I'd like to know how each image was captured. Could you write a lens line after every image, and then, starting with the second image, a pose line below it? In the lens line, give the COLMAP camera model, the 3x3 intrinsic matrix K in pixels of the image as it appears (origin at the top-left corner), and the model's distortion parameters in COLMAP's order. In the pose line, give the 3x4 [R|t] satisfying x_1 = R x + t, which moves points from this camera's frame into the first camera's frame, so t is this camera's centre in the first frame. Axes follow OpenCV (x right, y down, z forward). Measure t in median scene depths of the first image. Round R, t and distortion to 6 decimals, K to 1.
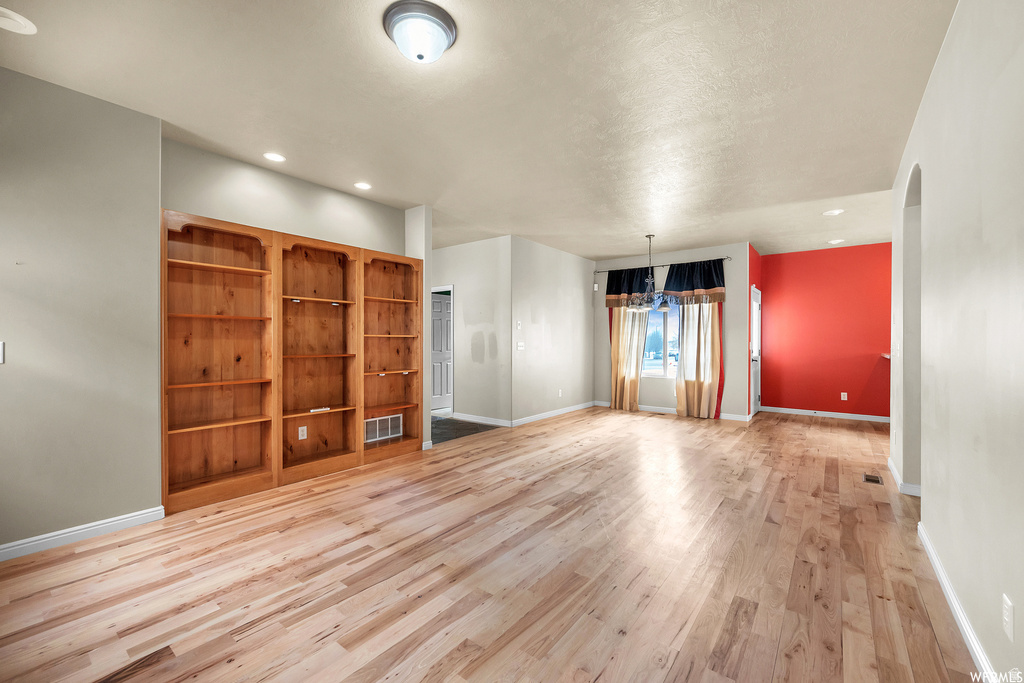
lens RADIAL K [[426.1, 0, 512.0], [0, 426.1, 341.5], [0, 0, 1]] dist [0.000420, 0.000116]
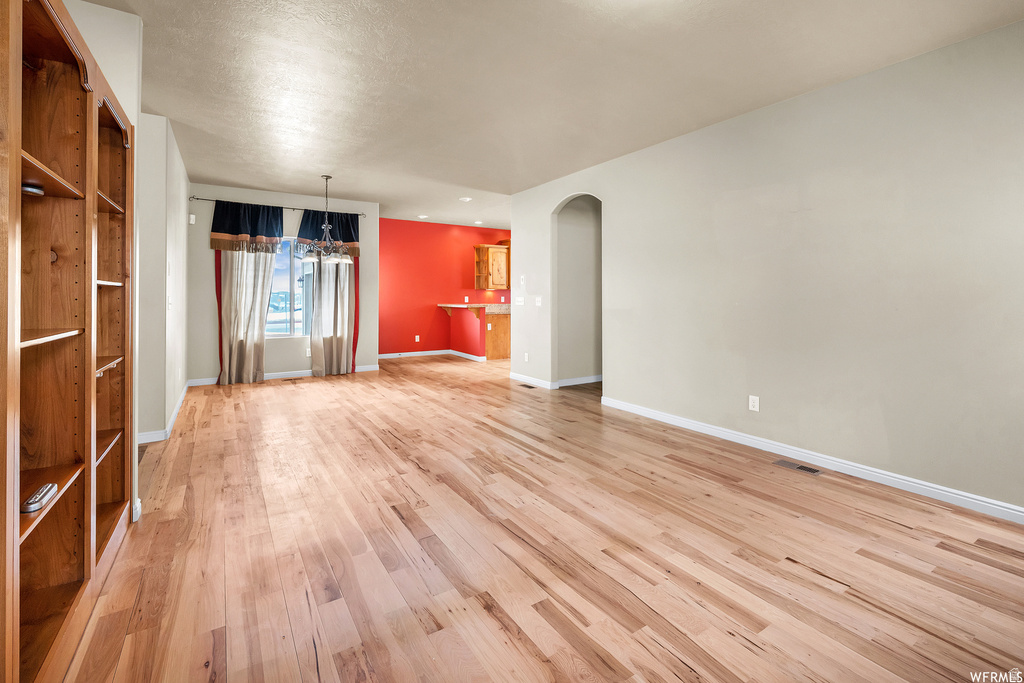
lens RADIAL K [[441.0, 0, 511.2], [0, 441.0, 292.3], [0, 0, 1]] dist [0.002028, -0.000055]
pose [[0.339807, 0.005571, 0.940479, -0.426793], [-0.000055, 0.999983, -0.005904, -0.001852], [-0.940495, 0.001954, 0.339801, 0.341295]]
